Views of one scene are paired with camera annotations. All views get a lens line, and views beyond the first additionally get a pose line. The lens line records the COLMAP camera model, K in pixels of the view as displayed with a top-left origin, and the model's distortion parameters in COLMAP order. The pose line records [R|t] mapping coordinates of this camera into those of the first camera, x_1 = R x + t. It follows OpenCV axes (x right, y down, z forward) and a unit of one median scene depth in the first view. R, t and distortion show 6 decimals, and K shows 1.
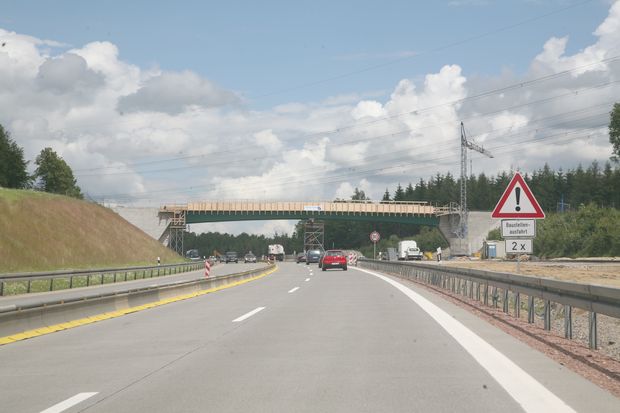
lens RADIAL K [[1356.3, 0, 310.0], [0, 1356.3, 206.5], [0, 0, 1]] dist [0.382662, -0.056992]
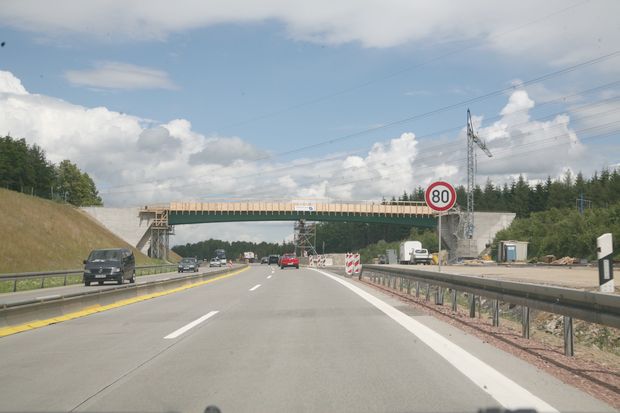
lens RADIAL K [[868.5, 0, 310.0], [0, 868.5, 206.5], [0, 0, 1]] dist [0.088445, 0.052916]
pose [[0.999975, -0.000991, -0.006977, 0.000867], [0.000826, 0.999722, -0.023554, 0.001183], [0.006998, 0.023548, 0.999698, 0.033076]]
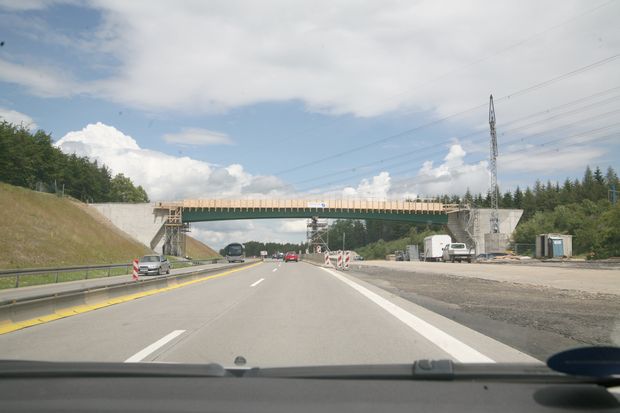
lens RADIAL K [[1270.2, 0, 310.0], [0, 1270.2, 206.5], [0, 0, 1]] dist [-0.234034, 0.013318]
pose [[0.999921, -0.001284, -0.012497, 0.004065], [0.001258, 0.999997, -0.002122, -0.043929], [0.012500, 0.002107, 0.999920, -1.249912]]
